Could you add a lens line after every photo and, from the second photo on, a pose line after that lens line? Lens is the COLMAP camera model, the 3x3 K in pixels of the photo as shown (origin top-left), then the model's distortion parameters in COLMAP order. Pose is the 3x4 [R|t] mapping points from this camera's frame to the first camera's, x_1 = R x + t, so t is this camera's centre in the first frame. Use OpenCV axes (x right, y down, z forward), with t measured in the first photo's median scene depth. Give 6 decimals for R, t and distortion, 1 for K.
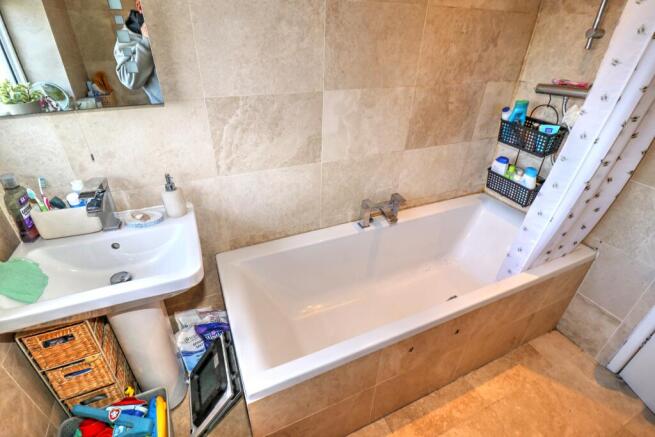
lens RADIAL K [[306.4, 0, 320.7], [0, 306.4, 212.0], [0, 0, 1]] dist [0.005173, -0.015828]
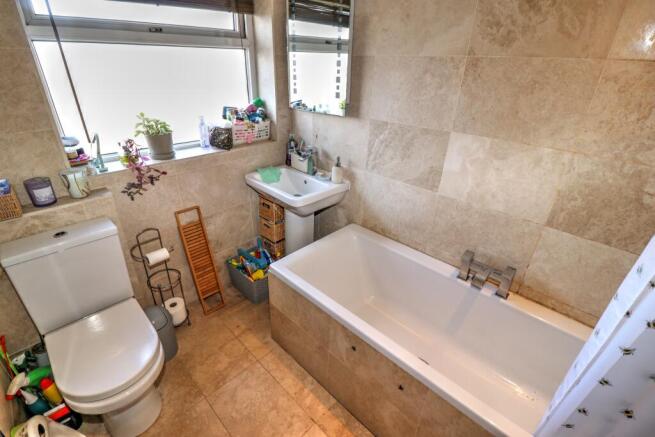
lens RADIAL K [[306.4, 0, 320.7], [0, 306.4, 212.0], [0, 0, 1]] dist [0.005173, -0.015828]
pose [[0.366226, 0.402912, -0.838773, 0.903967], [-0.482669, 0.852905, 0.198956, -0.135681], [0.795556, 0.331987, 0.506829, 0.143744]]
